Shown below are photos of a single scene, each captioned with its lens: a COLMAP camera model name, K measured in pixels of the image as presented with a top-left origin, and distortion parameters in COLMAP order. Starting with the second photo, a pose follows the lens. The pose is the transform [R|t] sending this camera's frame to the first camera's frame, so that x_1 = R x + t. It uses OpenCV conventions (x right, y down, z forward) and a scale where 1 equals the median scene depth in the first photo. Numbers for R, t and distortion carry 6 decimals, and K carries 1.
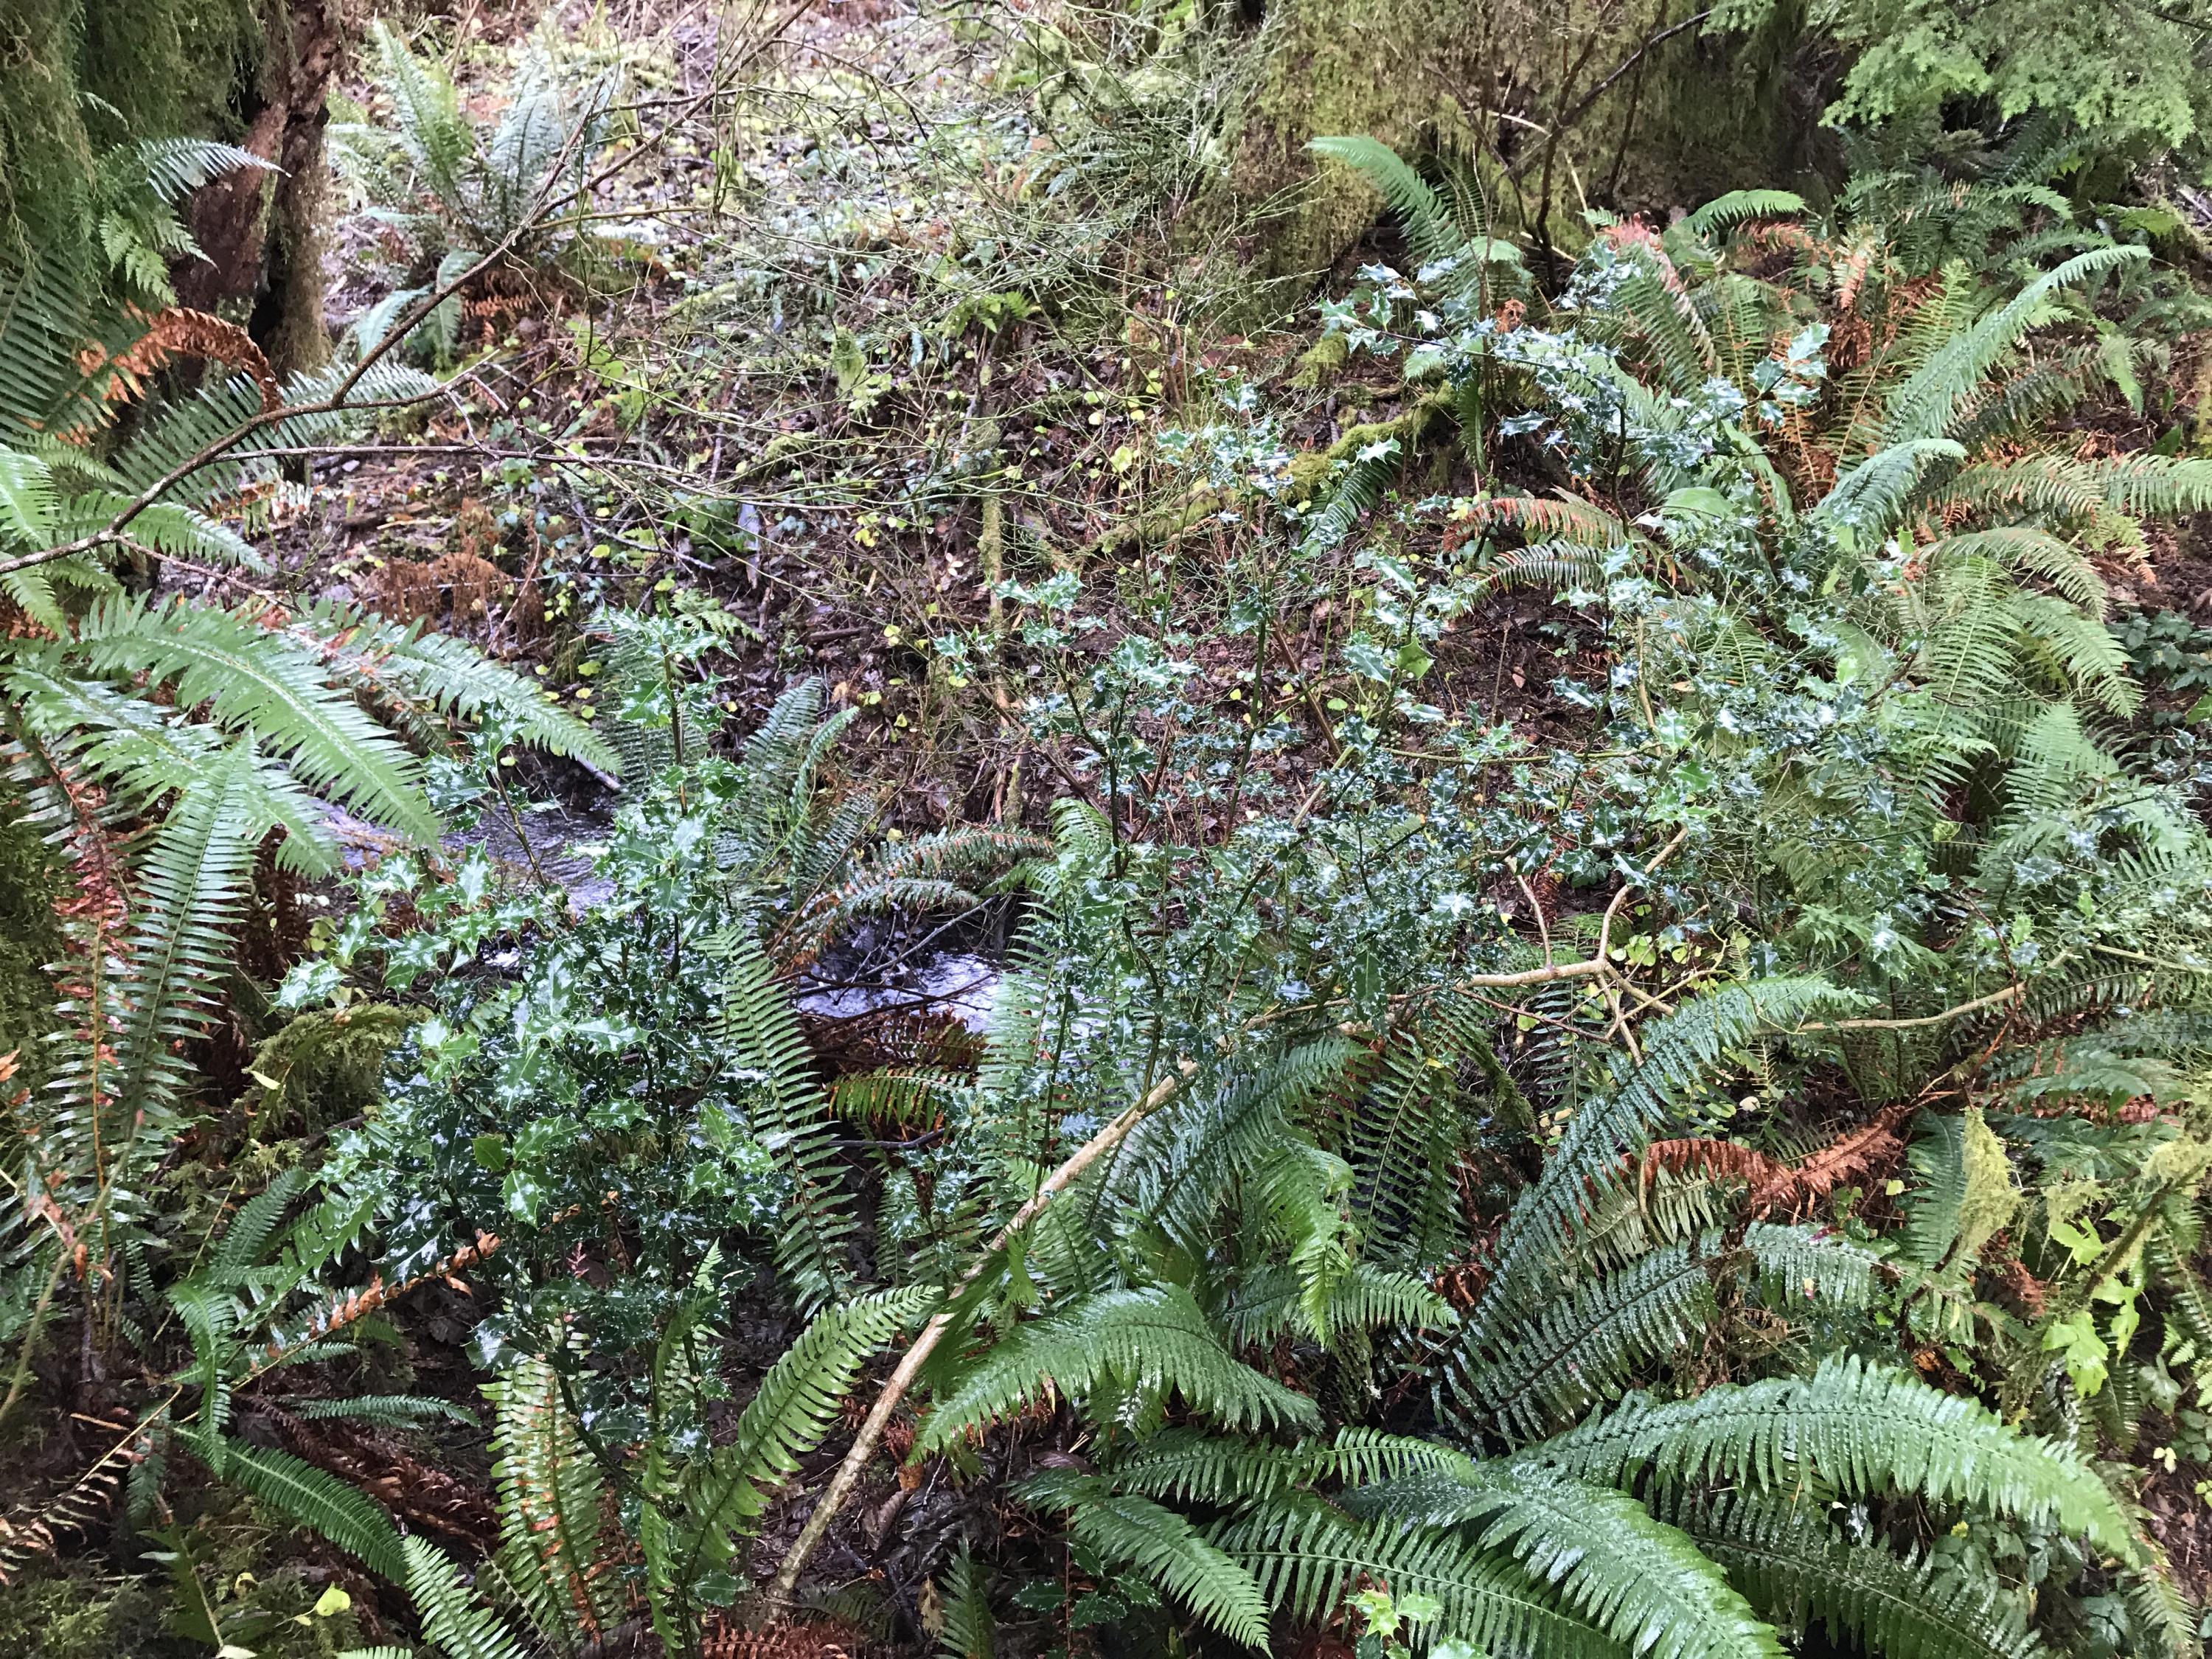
lens RADIAL K [[1809.4, 0, 1106.0], [0, 1809.4, 829.5], [0, 0, 1]] dist [0.172397, -0.089949]
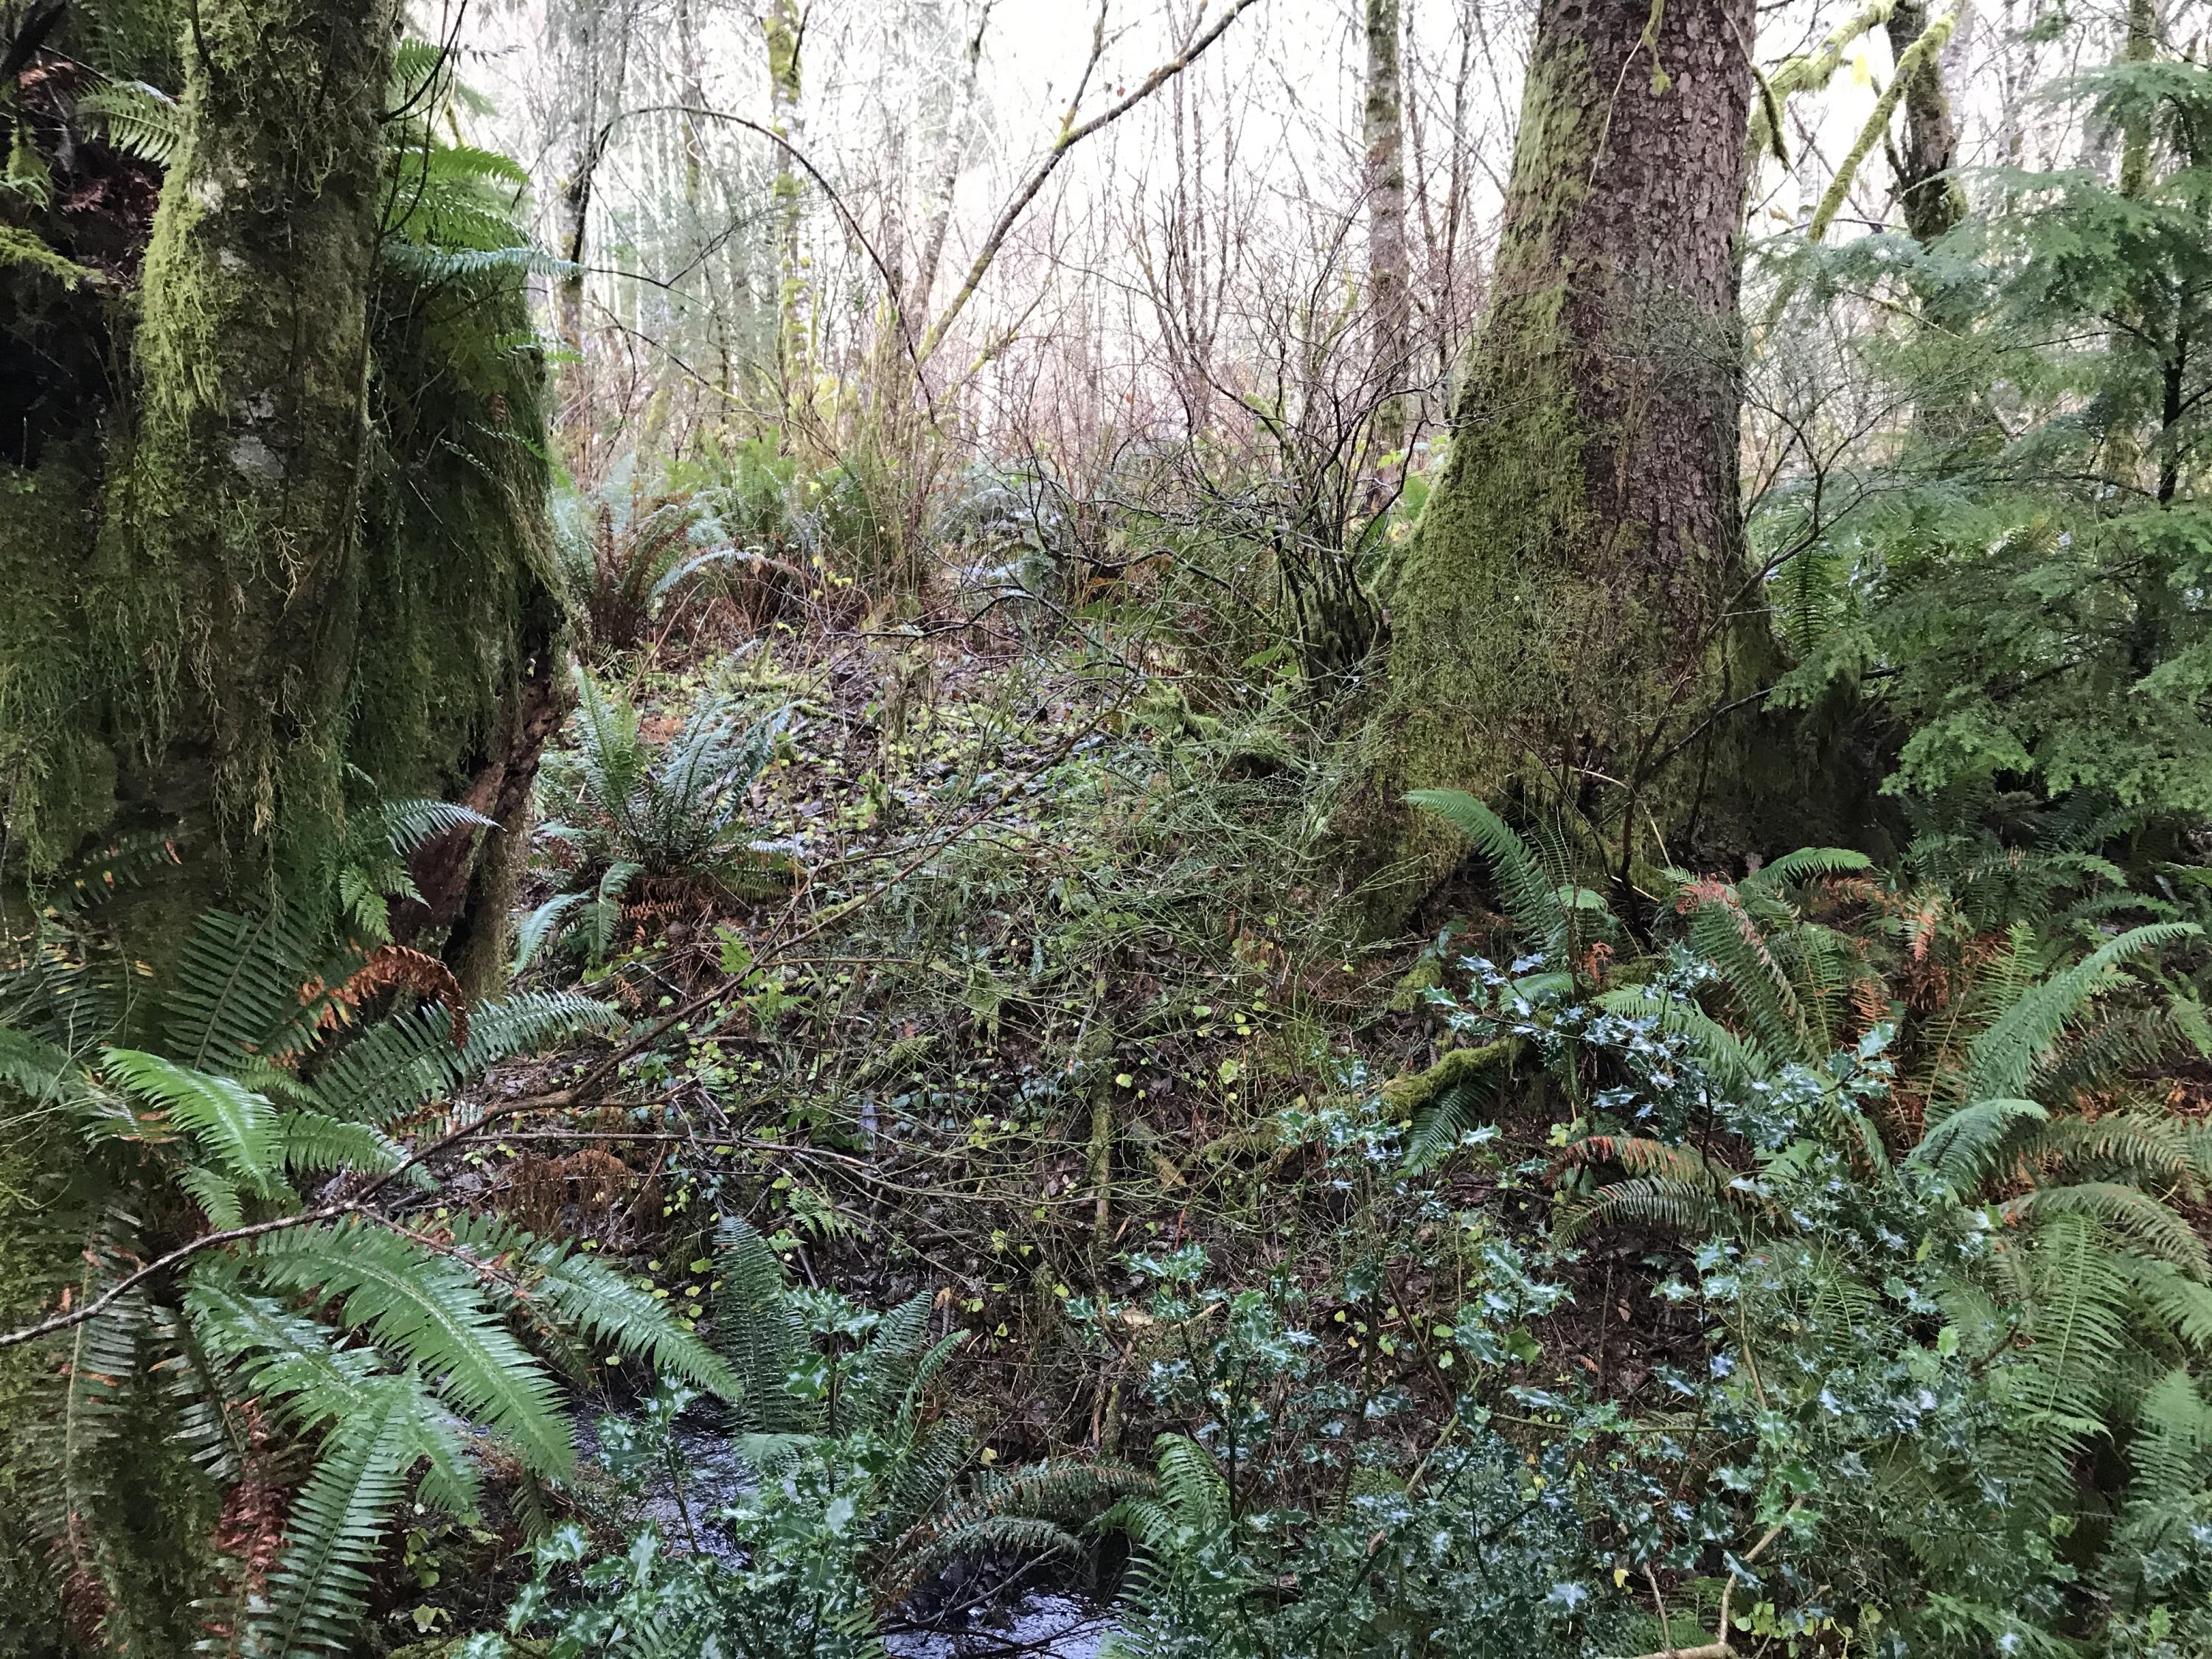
lens RADIAL K [[1914.7, 0, 1136.4], [0, 1914.7, 828.4], [0, 0, 1]] dist [0.122167, -0.069386]
pose [[0.999025, 0.033040, -0.029286, -0.016906], [-0.039817, 0.960821, -0.274294, -0.035634], [0.019076, 0.275192, 0.961200, -0.092345]]
